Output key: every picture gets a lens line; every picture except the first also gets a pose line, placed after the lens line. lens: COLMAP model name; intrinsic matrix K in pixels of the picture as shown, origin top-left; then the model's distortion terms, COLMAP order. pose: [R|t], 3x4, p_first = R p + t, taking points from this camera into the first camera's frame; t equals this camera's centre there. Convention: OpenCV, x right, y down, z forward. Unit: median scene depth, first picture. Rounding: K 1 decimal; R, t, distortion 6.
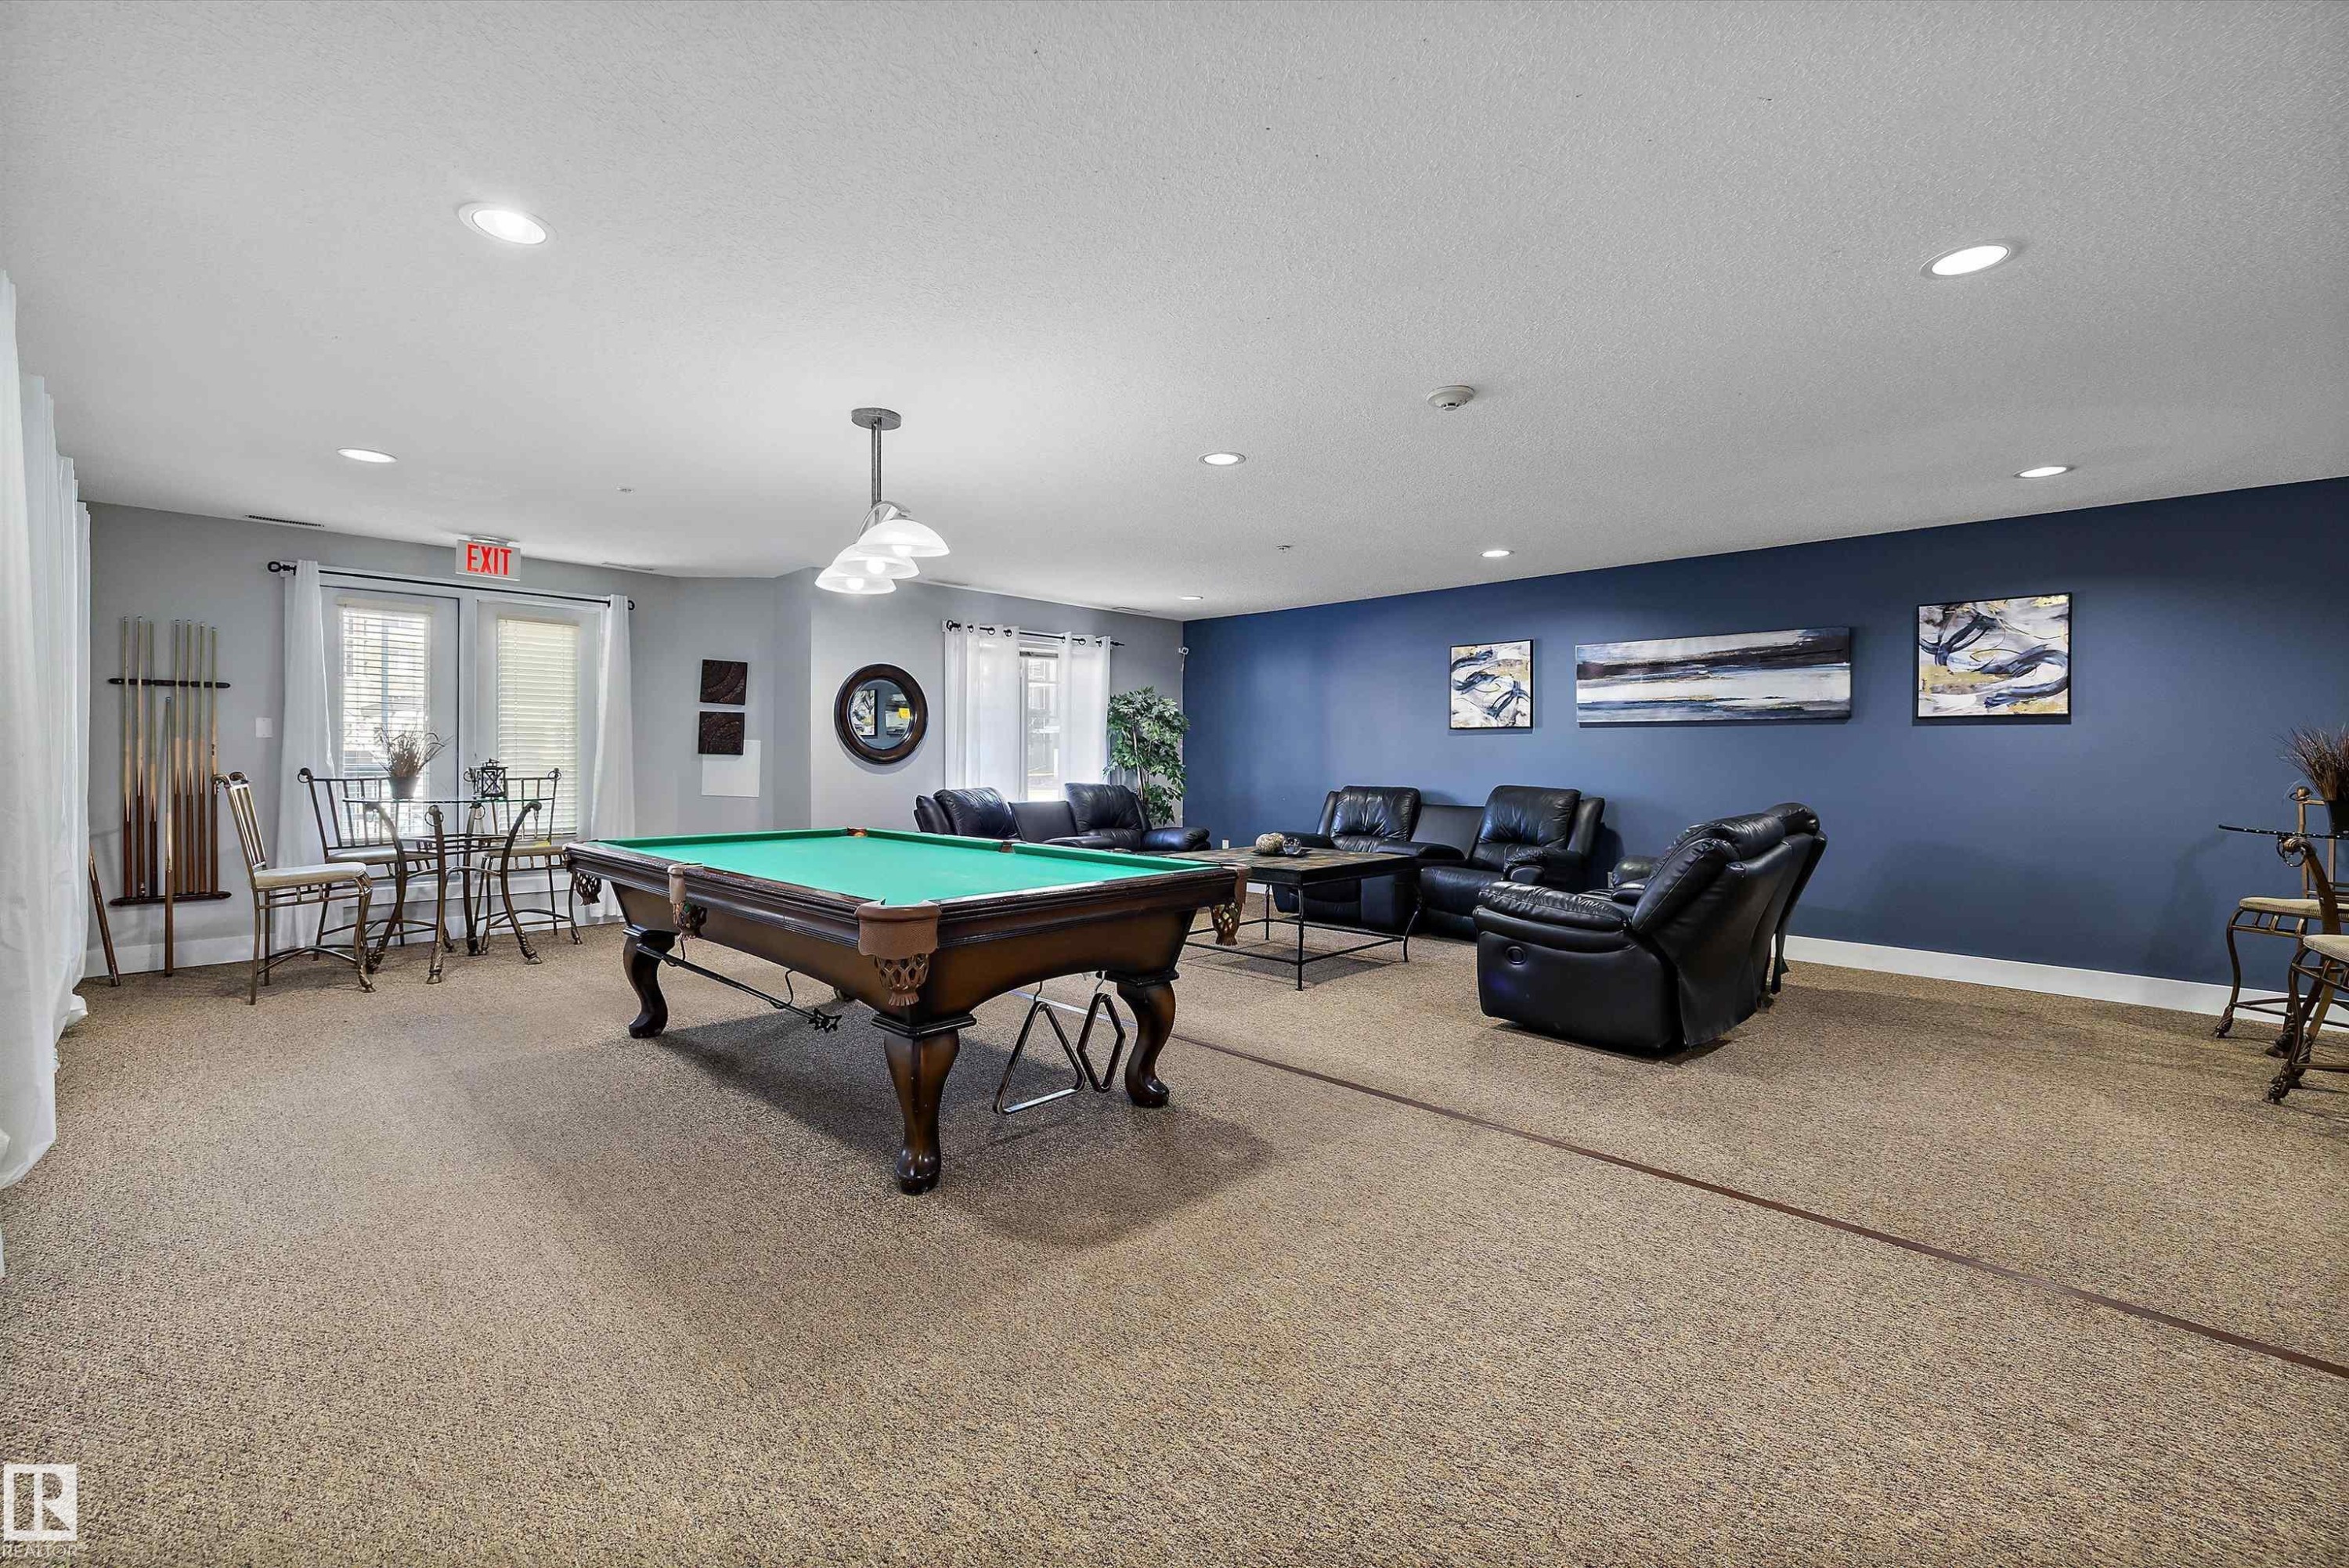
lens RADIAL K [[1025.0, 0, 1170.9], [0, 1025.0, 776.8], [0, 0, 1]] dist [-0.000970, -0.001286]
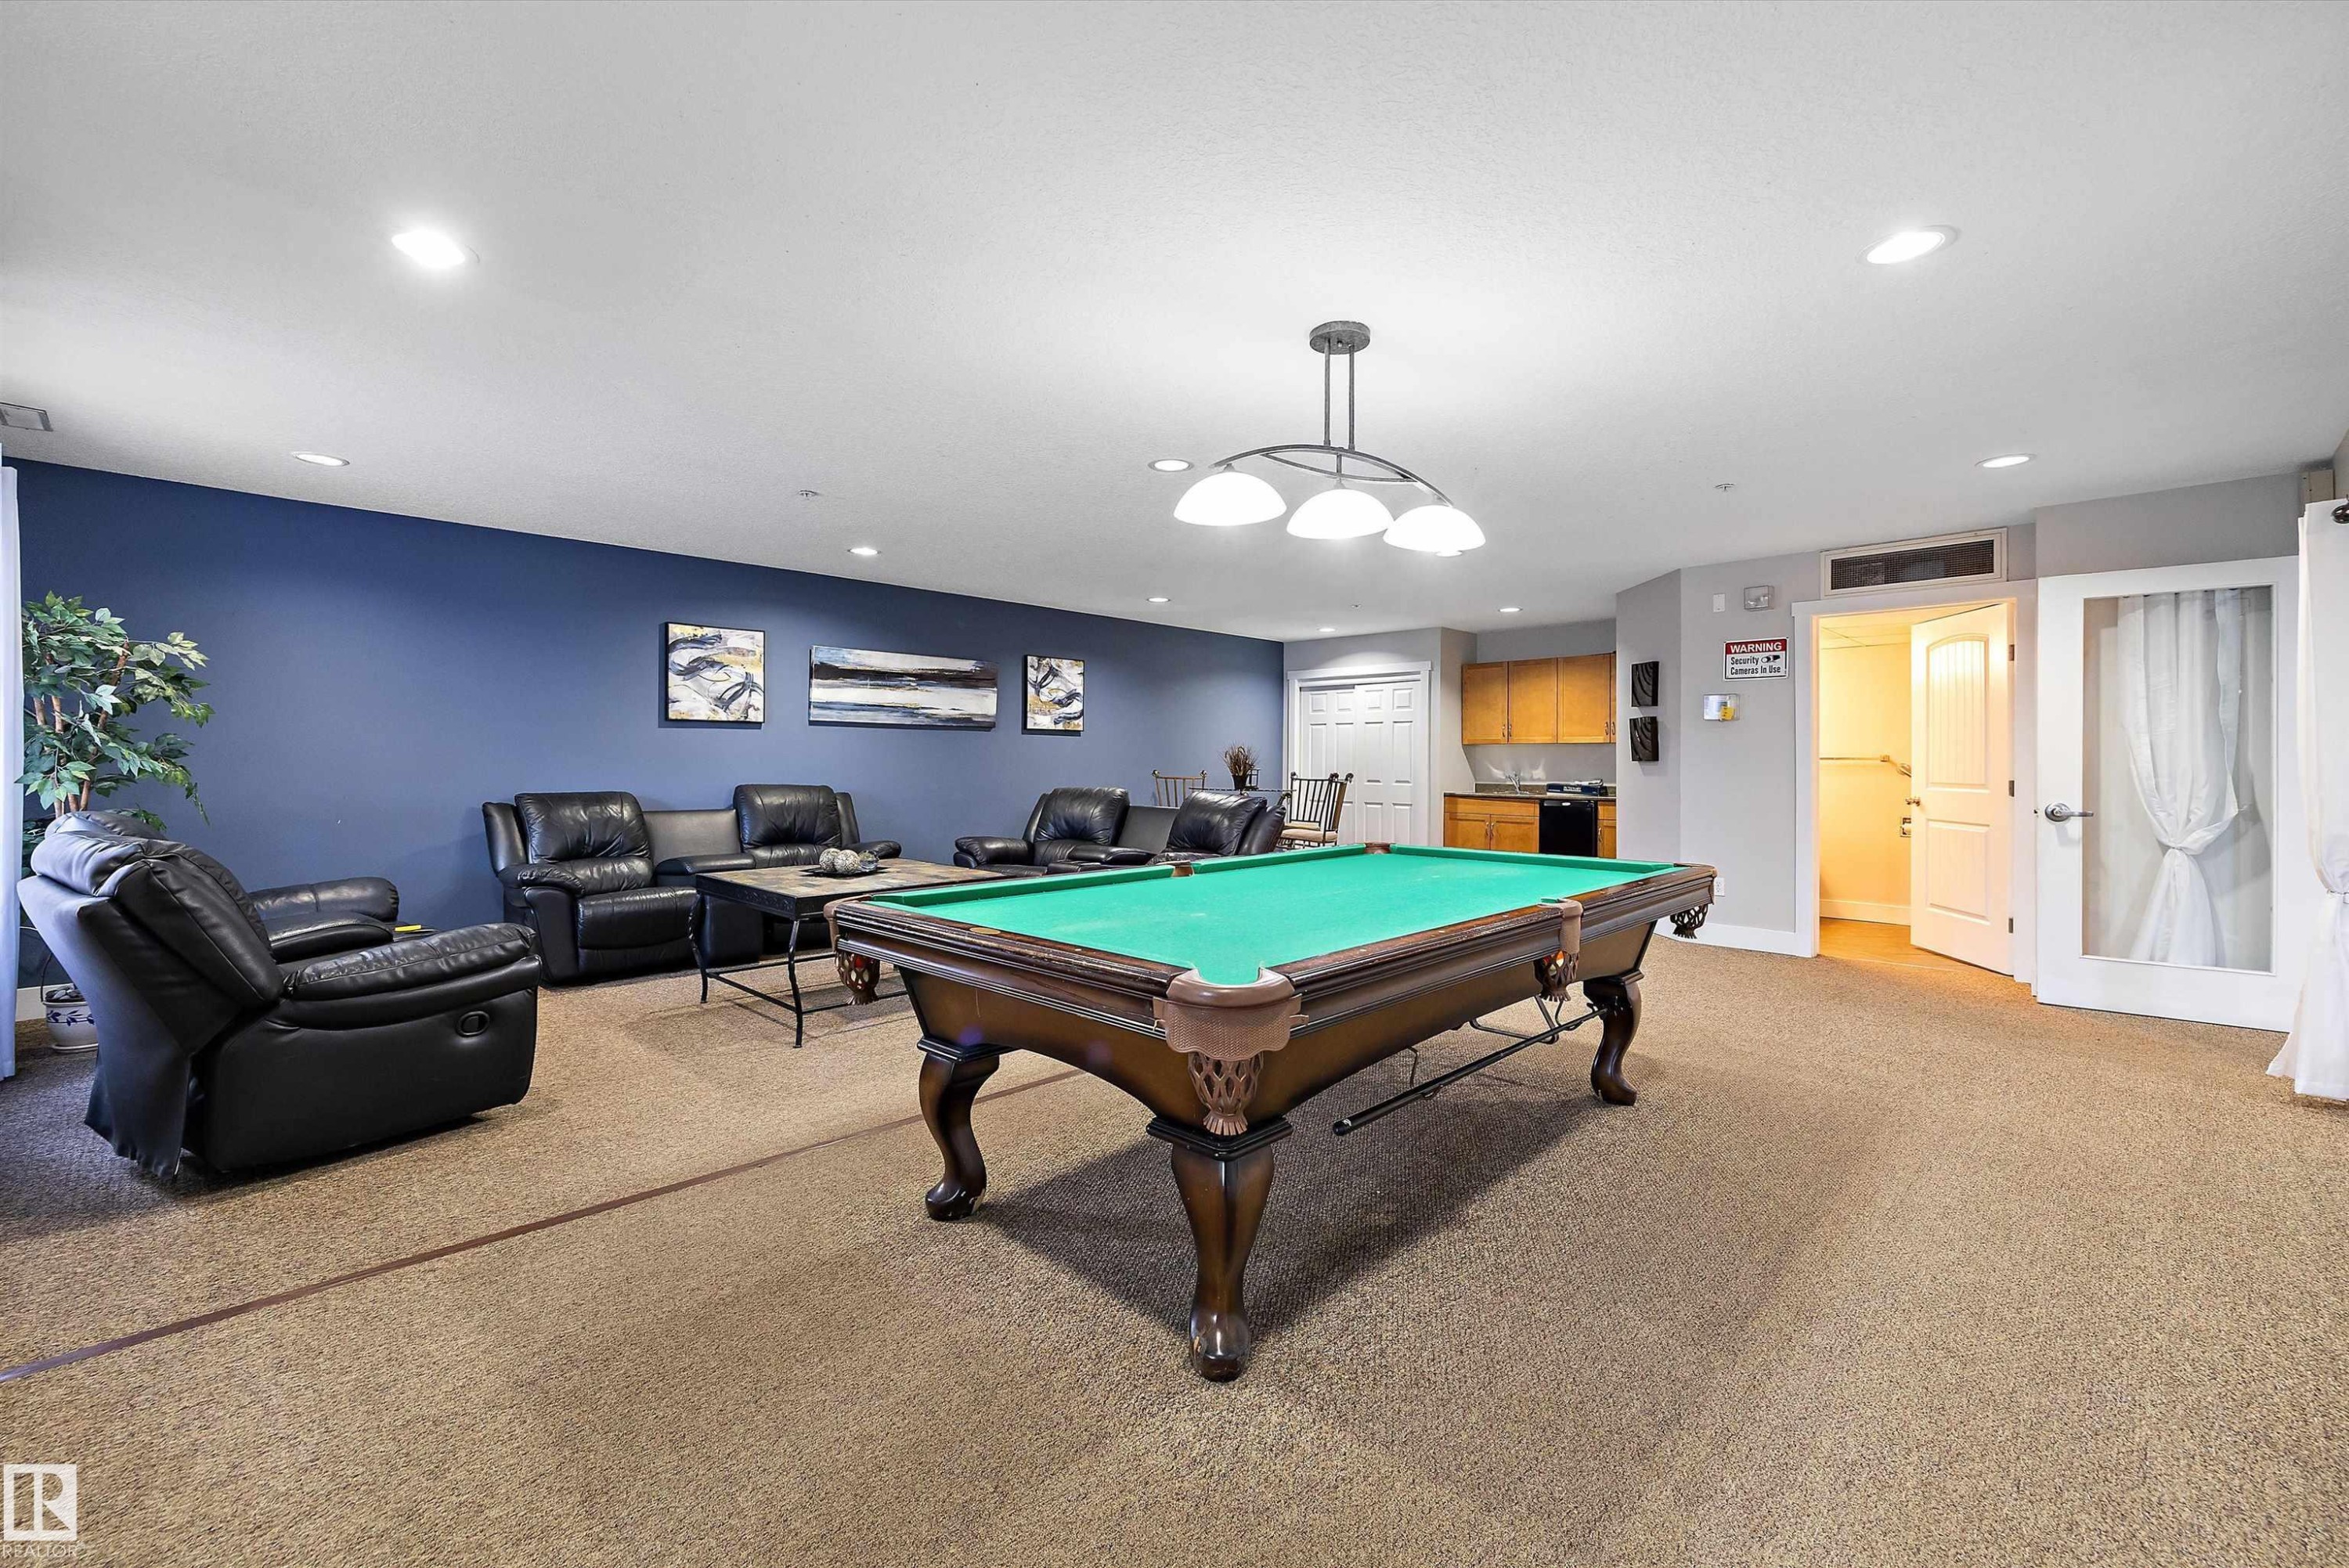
lens RADIAL K [[1025.0, 0, 1170.5], [0, 1025.0, 764.3], [0, 0, 1]] dist [-0.000970, -0.001286]
pose [[-0.027898, -0.007675, 0.999581, -0.697710], [0.013816, 0.999872, 0.008063, -0.014101], [-0.999515, 0.014035, -0.027789, 0.743360]]
